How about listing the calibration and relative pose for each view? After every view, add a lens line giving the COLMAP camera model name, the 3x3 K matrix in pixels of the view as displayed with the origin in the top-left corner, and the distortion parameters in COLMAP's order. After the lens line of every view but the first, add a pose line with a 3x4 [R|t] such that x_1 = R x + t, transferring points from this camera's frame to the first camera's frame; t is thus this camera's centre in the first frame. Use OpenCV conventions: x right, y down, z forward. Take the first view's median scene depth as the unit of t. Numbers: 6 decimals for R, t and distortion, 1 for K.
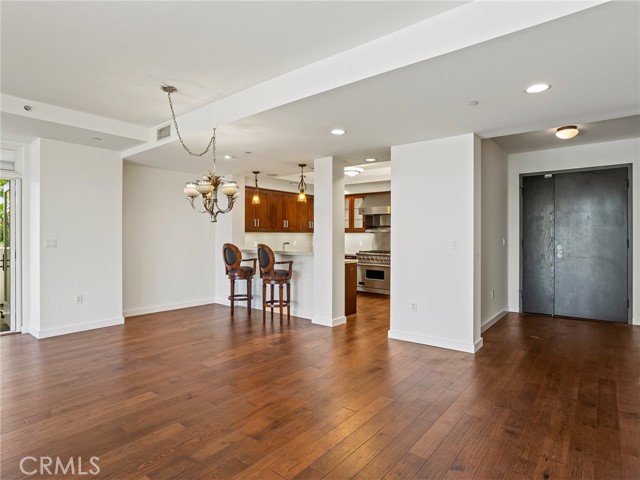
lens RADIAL K [[363.3, 0, 321.3], [0, 363.3, 236.9], [0, 0, 1]] dist [-0.025134, 0.002233]
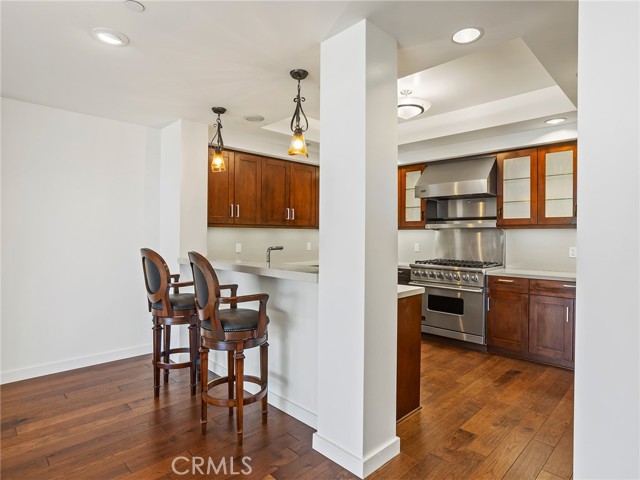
lens RADIAL K [[363.3, 0, 321.3], [0, 363.3, 236.9], [0, 0, 1]] dist [-0.025134, 0.002233]
pose [[0.994102, 0.004112, -0.108367, 0.023867], [-0.004027, 0.999991, 0.001008, 0.001342], [0.108371, -0.000566, 0.994110, 0.556734]]
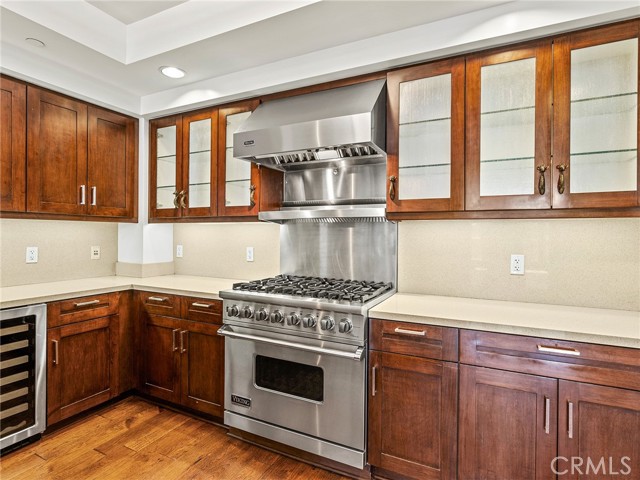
lens RADIAL K [[346.1, 0, 317.2], [0, 346.1, 234.9], [0, 0, 1]] dist [-0.005478, 0.001913]
pose [[0.976124, 0.005013, 0.217156, 0.147711], [-0.005364, 0.999985, 0.001028, -0.000186], [-0.217148, -0.002168, 0.976136, 0.978111]]
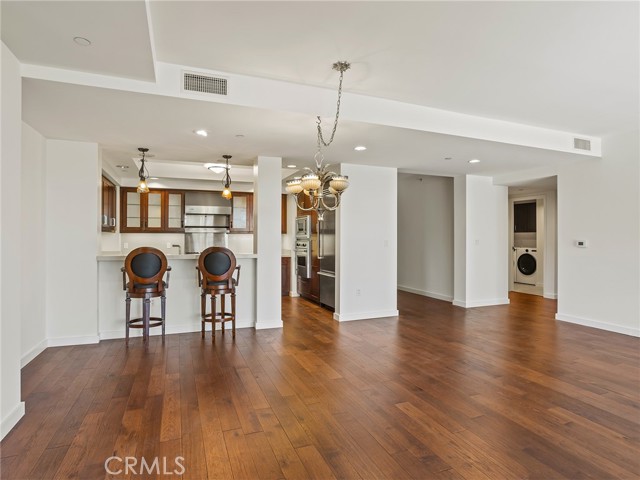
lens RADIAL K [[363.3, 0, 321.3], [0, 363.3, 236.9], [0, 0, 1]] dist [-0.025134, 0.002233]
pose [[0.493324, 0.001890, 0.869844, -0.695637], [-0.000266, 0.999998, -0.002022, -0.000612], [-0.869846, 0.000766, 0.493323, 0.360410]]
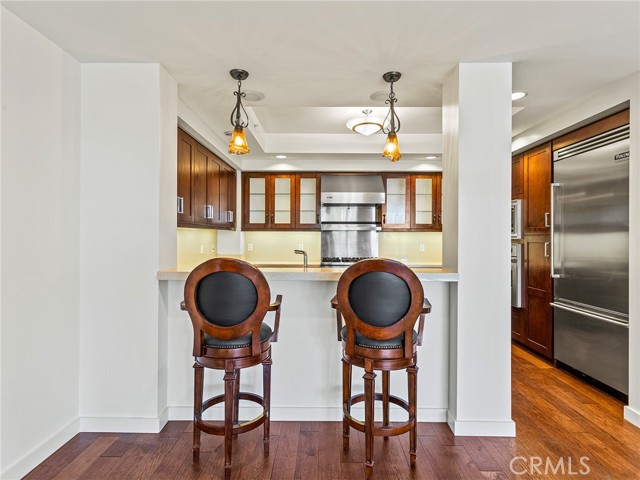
lens RADIAL K [[338.3, 0, 320.0], [0, 338.3, 240.0], [0, 0, 1]] dist [0.000789, 0.000503]
pose [[0.783358, -0.005860, 0.621544, -0.369004], [-0.000597, 0.999948, 0.010179, -0.002007], [-0.621571, -0.008345, 0.783313, 0.723418]]
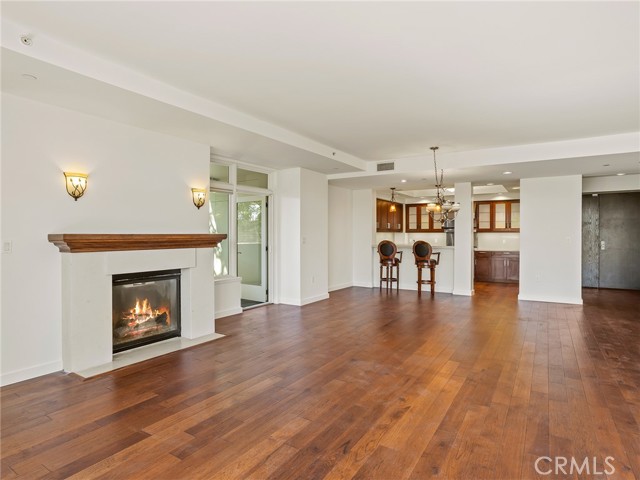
lens RADIAL K [[363.3, 0, 321.3], [0, 363.3, 236.9], [0, 0, 1]] dist [-0.025134, 0.002233]
pose [[0.993073, -0.000064, 0.117502, -0.664741], [-0.000622, 0.999983, 0.005802, -0.004172], [-0.117500, -0.005834, 0.993056, -0.354912]]
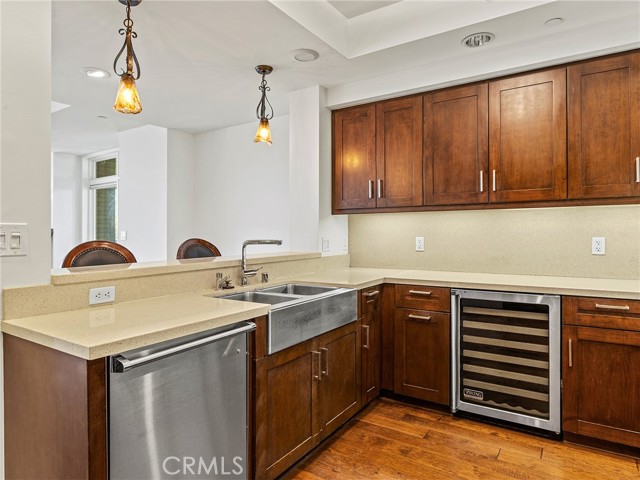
lens RADIAL K [[400.0, 0, 319.2], [0, 400.0, 230.2], [0, 0, 1]] dist [-0.002337, -0.001816]
pose [[0.101357, -0.007673, -0.994821, 0.309565], [0.006143, 0.999956, -0.007086, 0.010809], [0.994831, -0.005393, 0.101400, 1.119588]]
